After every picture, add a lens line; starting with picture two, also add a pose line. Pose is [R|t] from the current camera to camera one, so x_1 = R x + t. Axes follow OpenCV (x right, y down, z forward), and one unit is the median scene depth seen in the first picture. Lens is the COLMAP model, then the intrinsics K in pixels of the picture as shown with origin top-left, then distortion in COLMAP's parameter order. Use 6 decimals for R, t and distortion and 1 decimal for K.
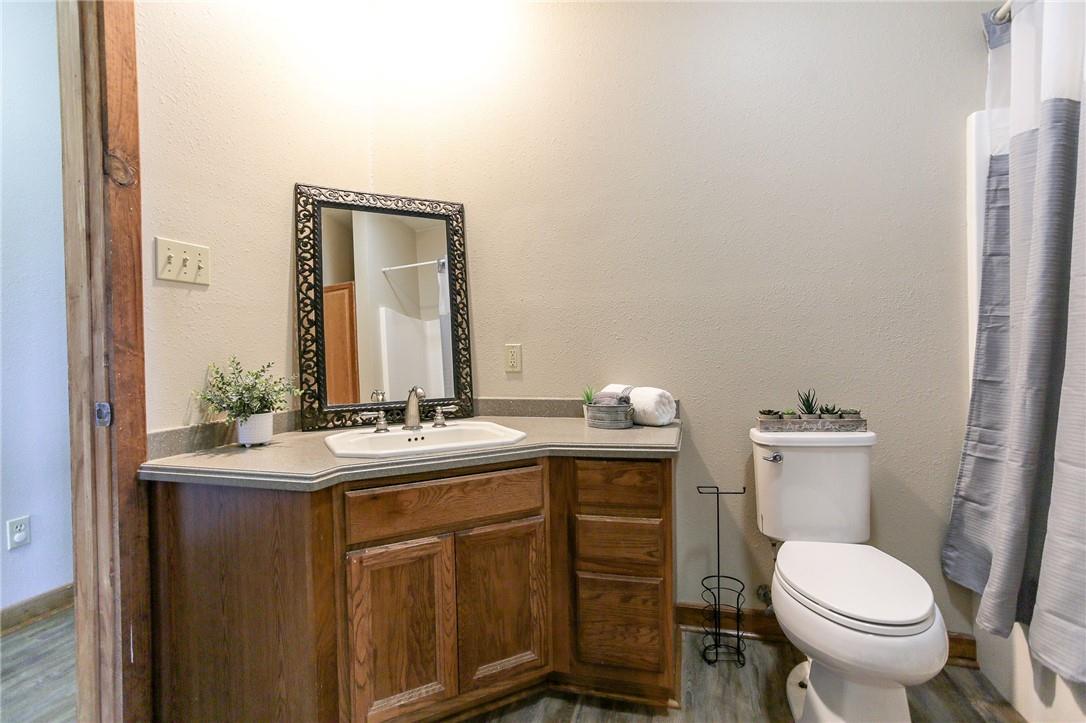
lens RADIAL K [[547.2, 0, 547.9], [0, 547.2, 354.7], [0, 0, 1]] dist [-0.037434, 0.012015]
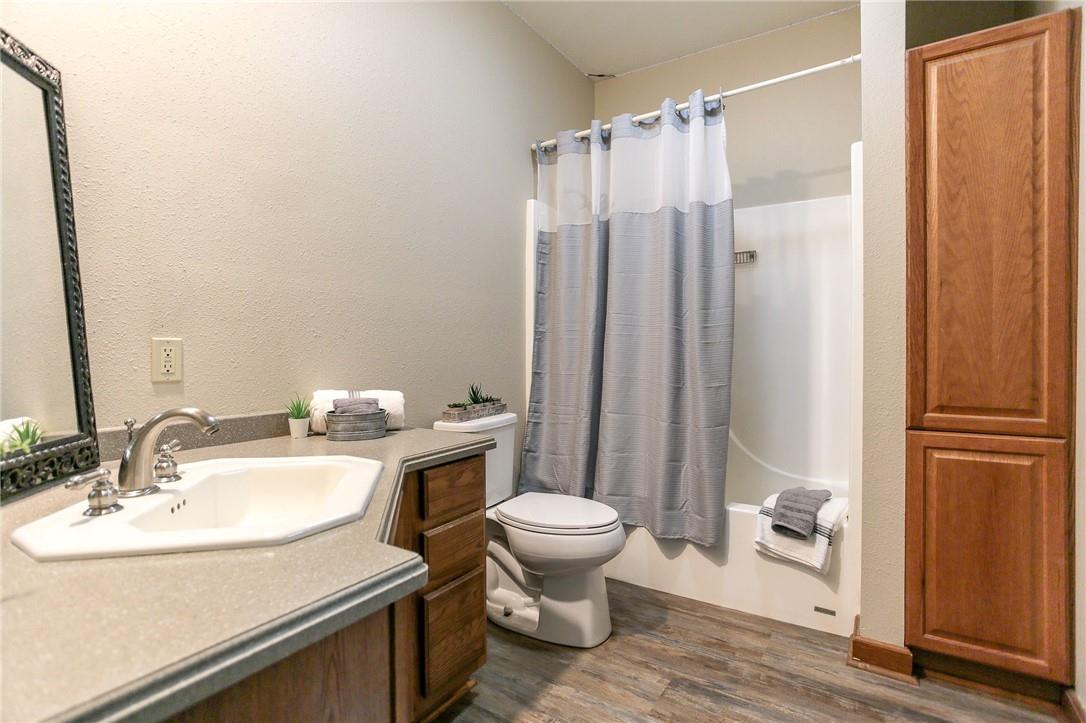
lens RADIAL K [[547.2, 0, 548.2], [0, 547.2, 363.2], [0, 0, 1]] dist [-0.037434, 0.012015]
pose [[0.264489, -0.005822, 0.964371, -0.694334], [0.006398, 0.999970, 0.004282, 0.013403], [-0.964368, 0.005037, 0.264518, 0.529734]]
